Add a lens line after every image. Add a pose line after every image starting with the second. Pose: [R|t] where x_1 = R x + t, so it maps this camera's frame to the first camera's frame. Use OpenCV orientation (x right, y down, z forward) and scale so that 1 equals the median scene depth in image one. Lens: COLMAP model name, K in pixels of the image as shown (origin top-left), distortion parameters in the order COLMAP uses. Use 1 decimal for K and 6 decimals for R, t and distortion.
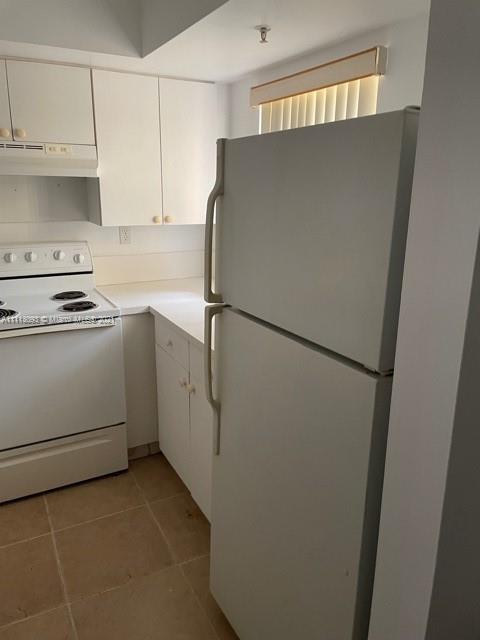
lens RADIAL K [[486.0, 0, 238.0], [0, 486.0, 326.0], [0, 0, 1]] dist [0.091271, -0.106975]
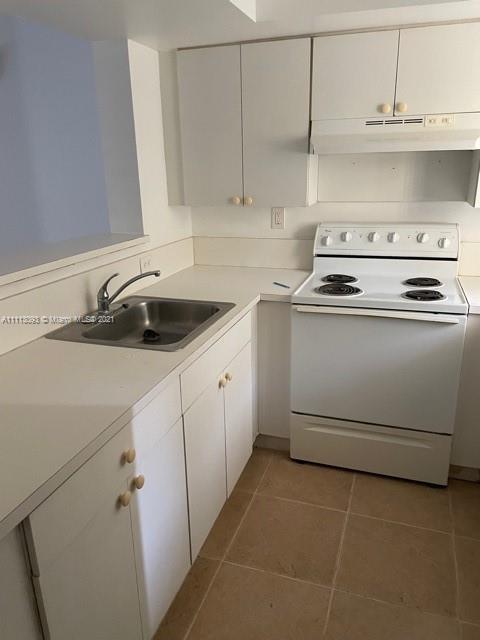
lens RADIAL K [[486.0, 0, 238.0], [0, 486.0, 326.0], [0, 0, 1]] dist [0.091271, -0.106975]
pose [[0.685979, 0.205338, -0.698047, 0.087851], [-0.179292, 0.977475, 0.111342, -0.023262], [0.705186, 0.048776, 0.707343, 0.109418]]
